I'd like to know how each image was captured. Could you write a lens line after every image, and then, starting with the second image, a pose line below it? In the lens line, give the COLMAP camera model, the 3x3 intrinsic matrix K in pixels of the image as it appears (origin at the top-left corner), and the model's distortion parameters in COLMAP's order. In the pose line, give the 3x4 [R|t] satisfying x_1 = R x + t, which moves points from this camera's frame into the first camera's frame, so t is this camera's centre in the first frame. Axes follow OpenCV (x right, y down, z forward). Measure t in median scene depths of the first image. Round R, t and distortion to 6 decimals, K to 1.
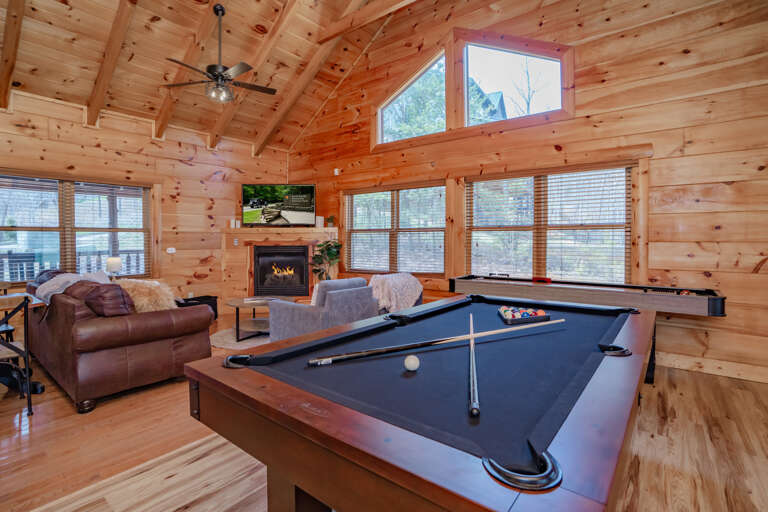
lens RADIAL K [[371.6, 0, 381.2], [0, 371.6, 247.1], [0, 0, 1]] dist [-0.038526, 0.019546]
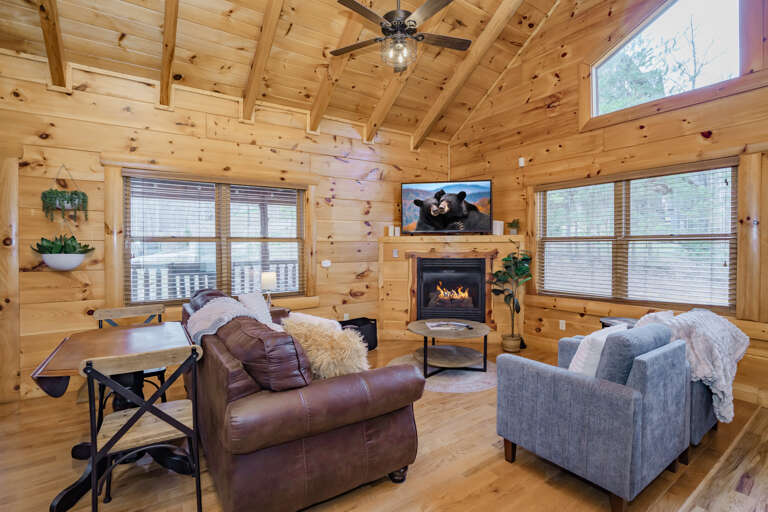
lens RADIAL K [[365.2, 0, 383.5], [0, 365.2, 258.7], [0, 0, 1]] dist [-0.042362, 0.022347]
pose [[0.955344, 0.011055, -0.295289, -0.181788], [-0.007486, 0.999885, 0.013217, -0.012830], [0.295401, -0.010416, 0.955317, 0.217833]]
